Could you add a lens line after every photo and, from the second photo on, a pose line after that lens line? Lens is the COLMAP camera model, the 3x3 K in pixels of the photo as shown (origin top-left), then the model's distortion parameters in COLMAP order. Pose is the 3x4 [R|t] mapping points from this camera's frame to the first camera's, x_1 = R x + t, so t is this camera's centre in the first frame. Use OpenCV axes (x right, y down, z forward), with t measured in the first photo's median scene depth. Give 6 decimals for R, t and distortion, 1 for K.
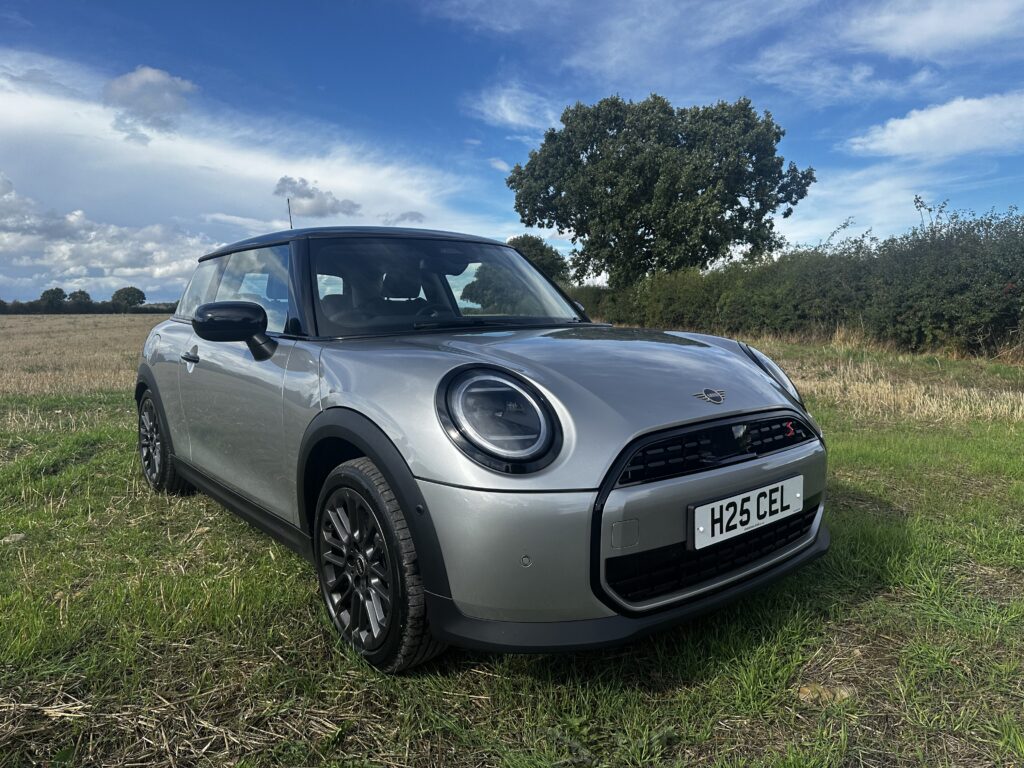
lens RADIAL K [[712.5, 0, 513.5], [0, 712.5, 375.1], [0, 0, 1]] dist [0.100174, 0.001969]
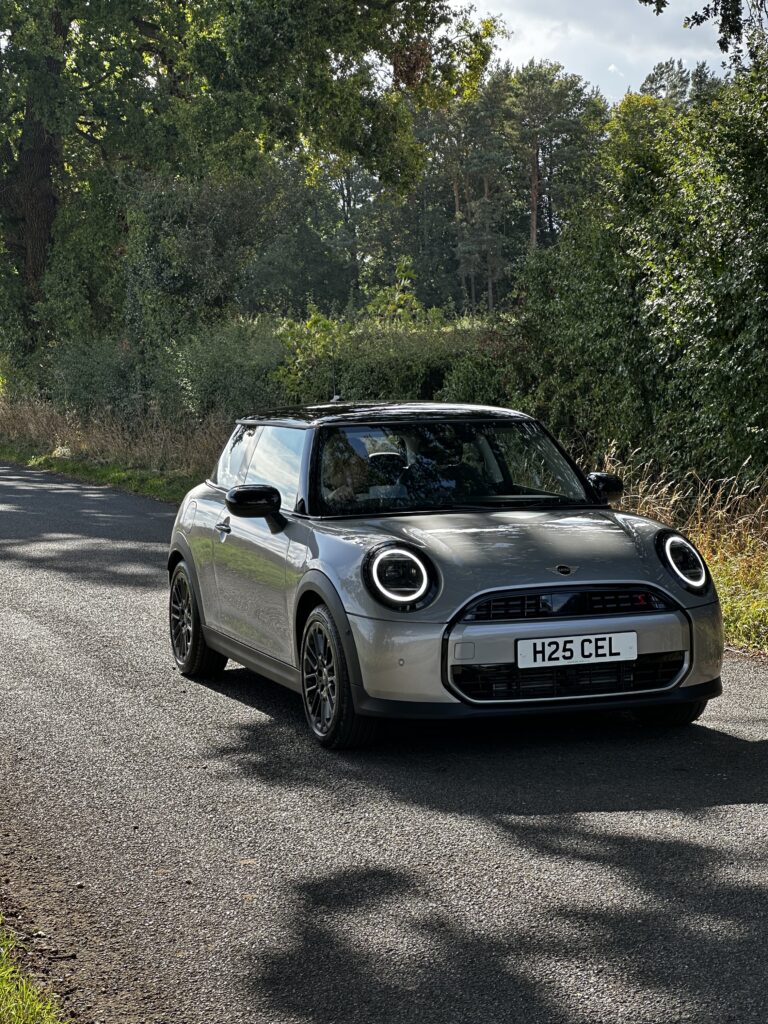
lens RADIAL K [[2303.8, 0, 384.1], [0, 2303.8, 512.4], [0, 0, 1]] dist [-0.100247, 0.000000]
pose [[0.938888, 0.025226, -0.343297, 1.558493], [-0.034850, 0.999153, -0.021894, 0.027496], [0.342454, 0.032520, 0.938972, -3.481721]]
